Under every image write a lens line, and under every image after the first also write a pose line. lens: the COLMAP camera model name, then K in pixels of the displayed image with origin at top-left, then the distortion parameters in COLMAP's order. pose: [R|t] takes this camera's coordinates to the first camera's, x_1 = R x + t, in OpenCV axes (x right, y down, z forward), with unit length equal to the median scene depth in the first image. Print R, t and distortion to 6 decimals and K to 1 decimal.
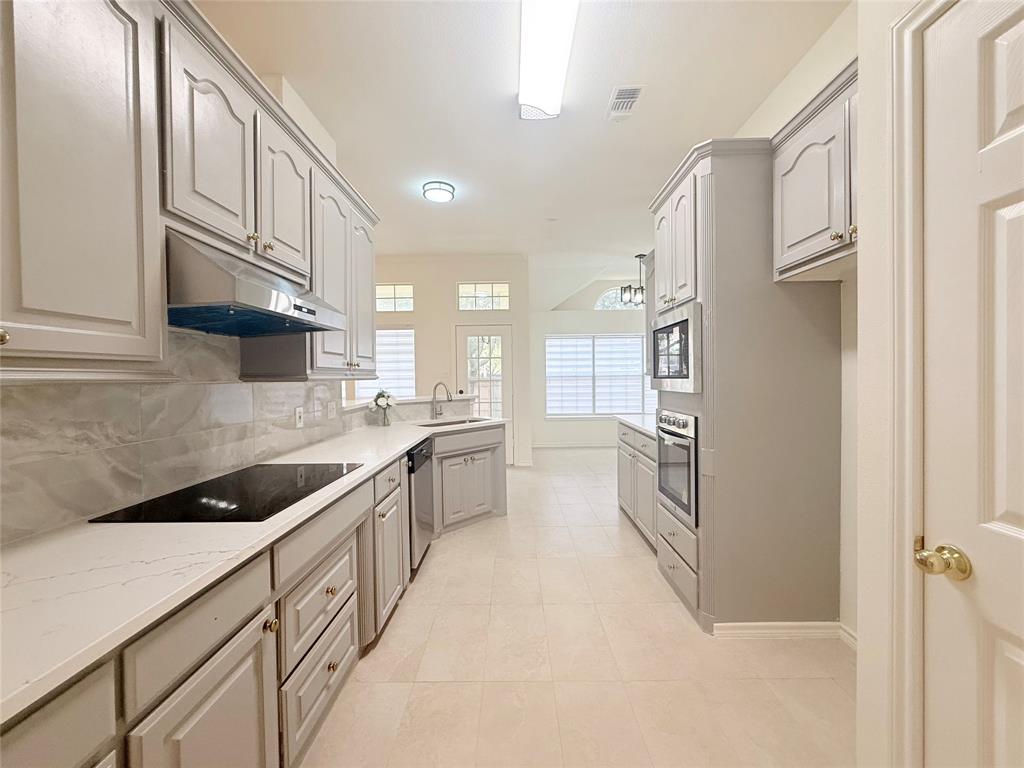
lens RADIAL K [[407.9, 0, 510.0], [0, 407.9, 380.8], [0, 0, 1]] dist [-0.000575, -0.000101]
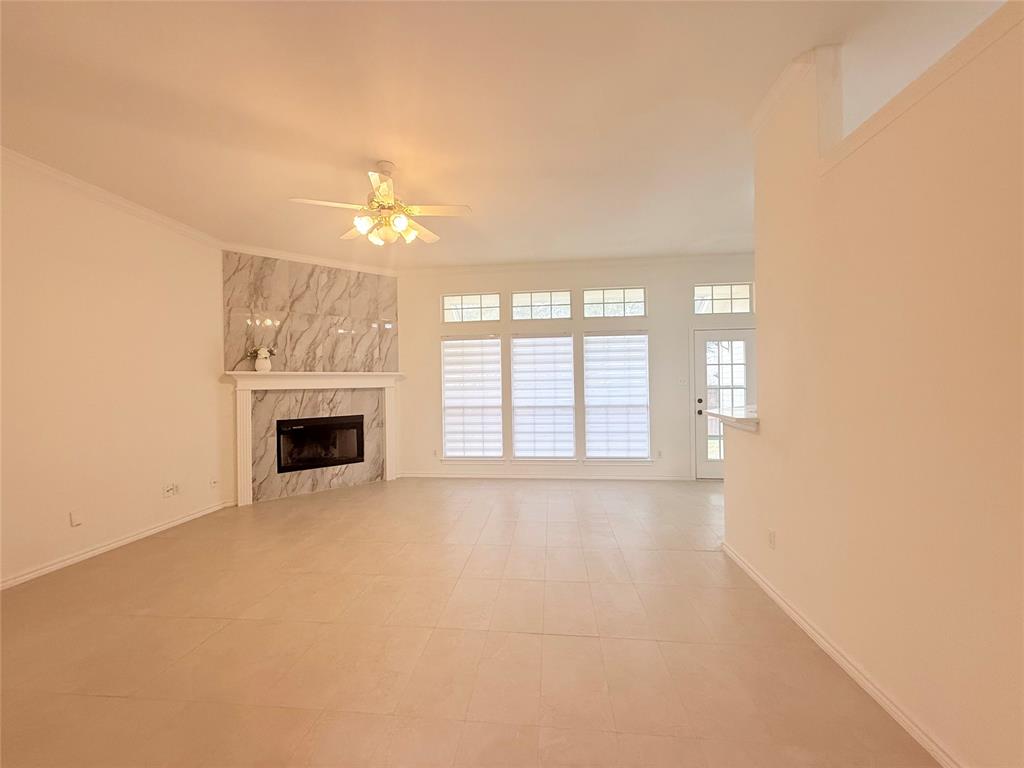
lens RADIAL K [[407.9, 0, 509.3], [0, 407.9, 383.8], [0, 0, 1]] dist [-0.000575, -0.000101]
pose [[0.995005, -0.001549, -0.099815, -0.460245], [0.000455, 0.999940, -0.010983, -0.002480], [0.099826, 0.010883, 0.994945, 0.027291]]
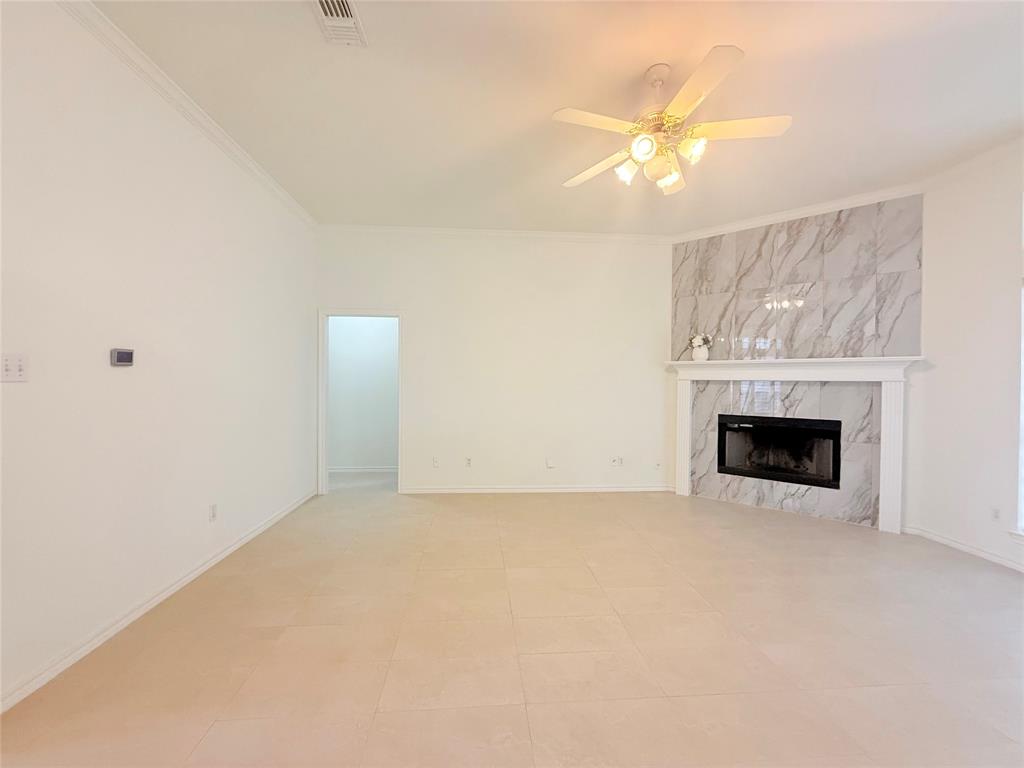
lens RADIAL K [[407.9, 0, 508.4], [0, 407.9, 383.1], [0, 0, 1]] dist [-0.000575, -0.000101]
pose [[0.080371, 0.028671, -0.996353, -0.293269], [-0.019170, 0.999446, 0.027213, -0.008134], [0.996581, 0.016913, 0.080876, 0.363574]]
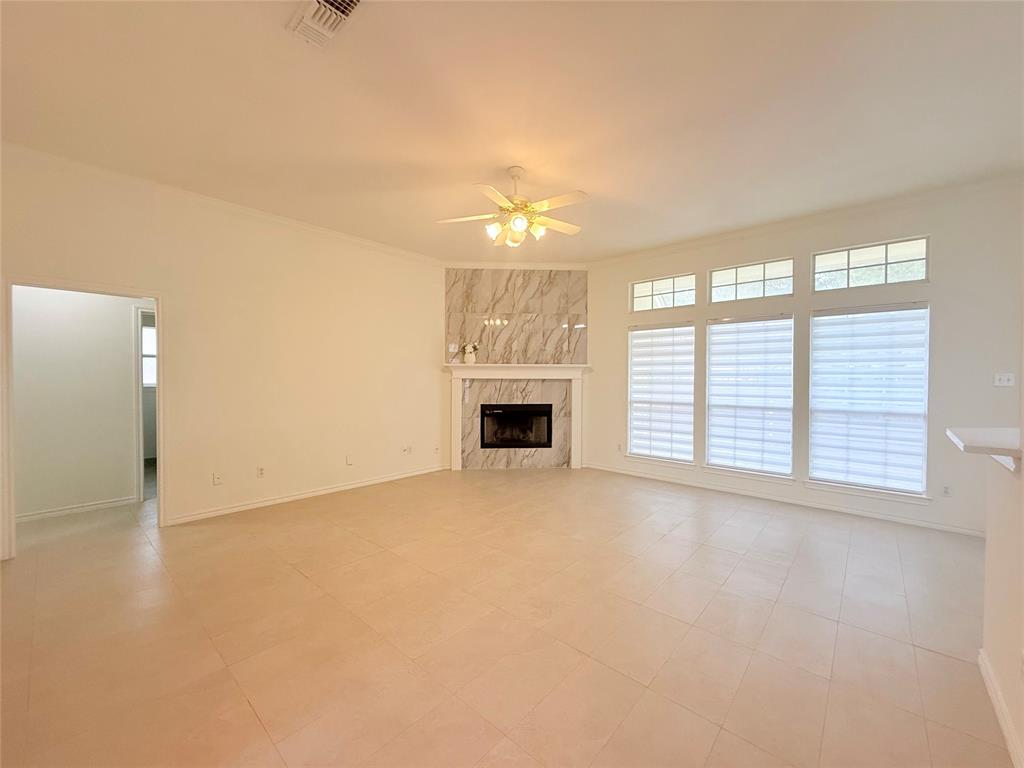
lens RADIAL K [[407.9, 0, 509.4], [0, 407.9, 383.9], [0, 0, 1]] dist [-0.000575, -0.000101]
pose [[0.748287, 0.029093, -0.662737, -0.299111], [-0.023010, 0.999575, 0.017899, -0.007008], [0.662976, 0.001856, 0.748639, 0.107408]]
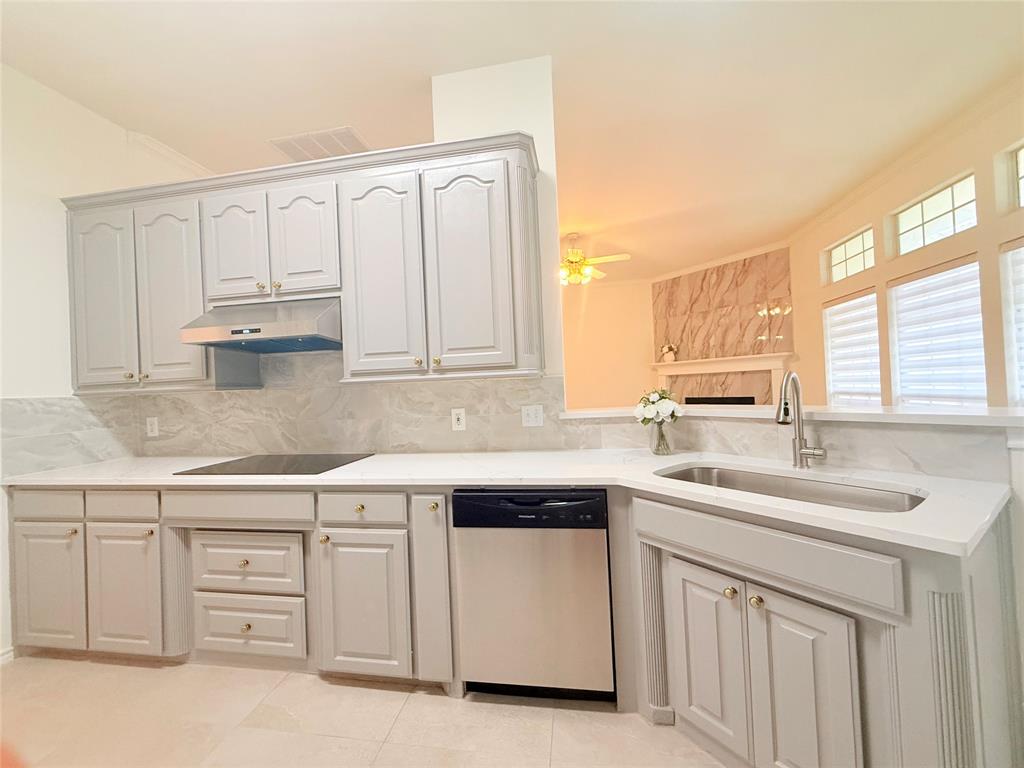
lens RADIAL K [[407.9, 0, 509.6], [0, 407.9, 383.3], [0, 0, 1]] dist [-0.000575, -0.000101]
pose [[-0.155769, 0.011338, -0.987728, 0.161454], [0.032508, 0.999451, 0.006346, 0.001576], [0.987258, -0.031121, -0.156053, 0.518910]]
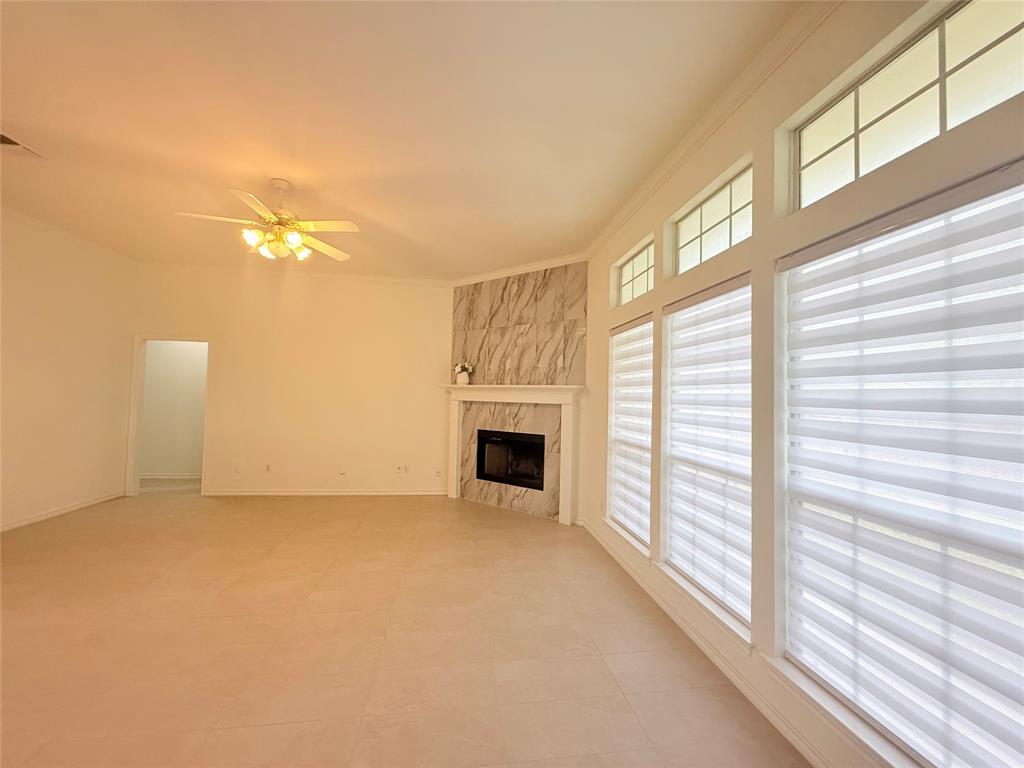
lens RADIAL K [[407.9, 0, 508.5], [0, 407.9, 383.1], [0, 0, 1]] dist [-0.000575, -0.000101]
pose [[0.139703, -0.012570, -0.990114, -0.101274], [-0.038174, 0.999108, -0.018070, -0.026670], [0.989457, 0.040321, 0.139099, 0.756451]]
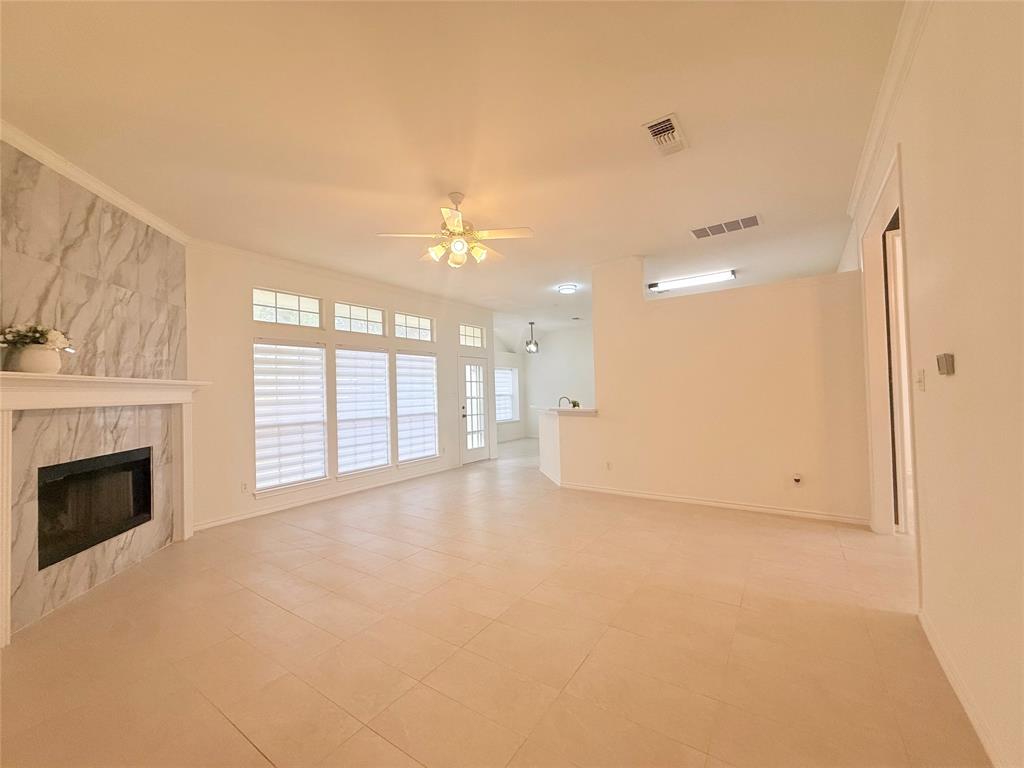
lens RADIAL K [[407.9, 0, 512.5], [0, 407.9, 383.8], [0, 0, 1]] dist [-0.000575, -0.000101]
pose [[0.560676, 0.015489, 0.827890, -1.100753], [0.026044, 0.999001, -0.036328, 0.001880], [-0.827625, 0.041929, 0.559712, 0.146990]]
